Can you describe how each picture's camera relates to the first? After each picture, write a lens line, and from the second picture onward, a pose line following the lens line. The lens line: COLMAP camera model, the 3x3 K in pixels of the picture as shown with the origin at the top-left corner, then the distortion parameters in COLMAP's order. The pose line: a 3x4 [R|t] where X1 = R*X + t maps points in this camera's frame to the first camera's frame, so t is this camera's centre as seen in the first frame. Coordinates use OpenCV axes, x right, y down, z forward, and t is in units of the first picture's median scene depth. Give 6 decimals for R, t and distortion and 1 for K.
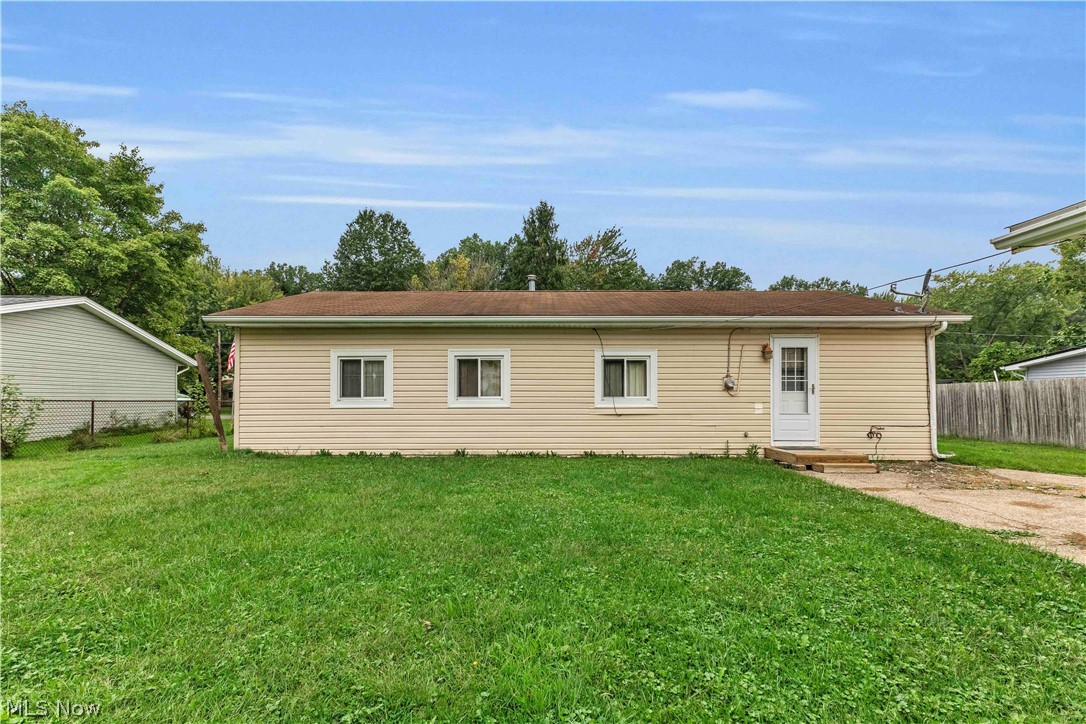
lens RADIAL K [[480.2, 0, 541.4], [0, 480.2, 375.1], [0, 0, 1]] dist [0.013581, -0.008009]
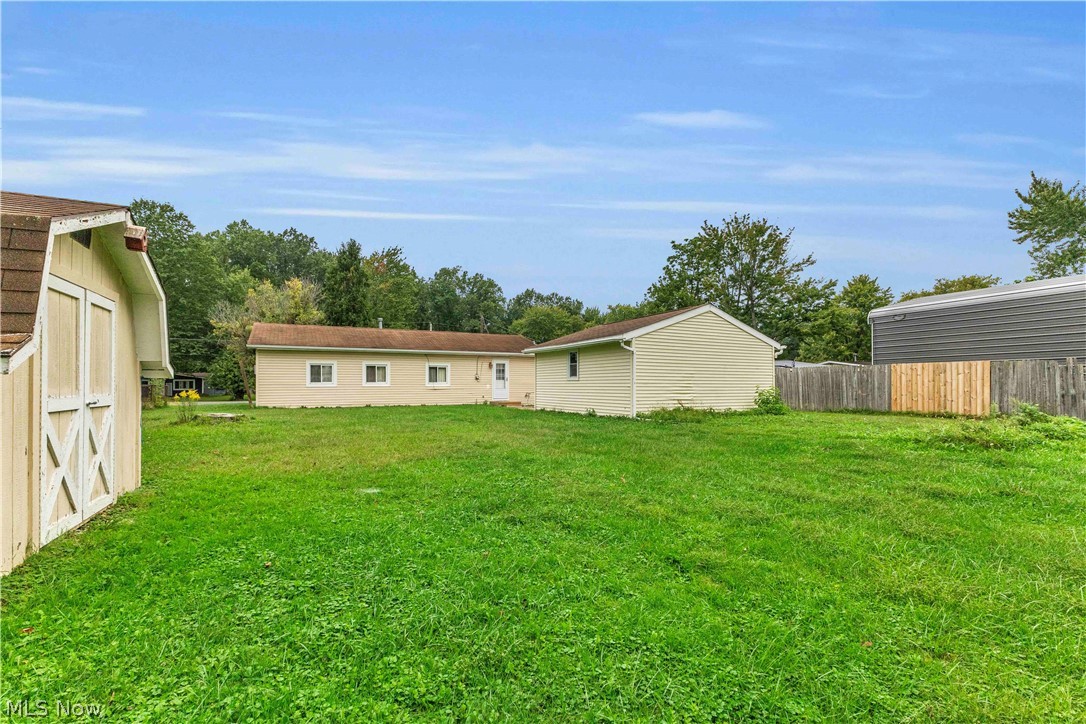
lens RADIAL K [[480.2, 0, 541.4], [0, 480.2, 375.1], [0, 0, 1]] dist [0.013581, -0.008009]
pose [[0.884410, 0.005823, 0.466674, -0.179845], [-0.016517, 0.999686, 0.018828, -0.016460], [-0.466418, -0.024359, 0.884229, -0.509304]]
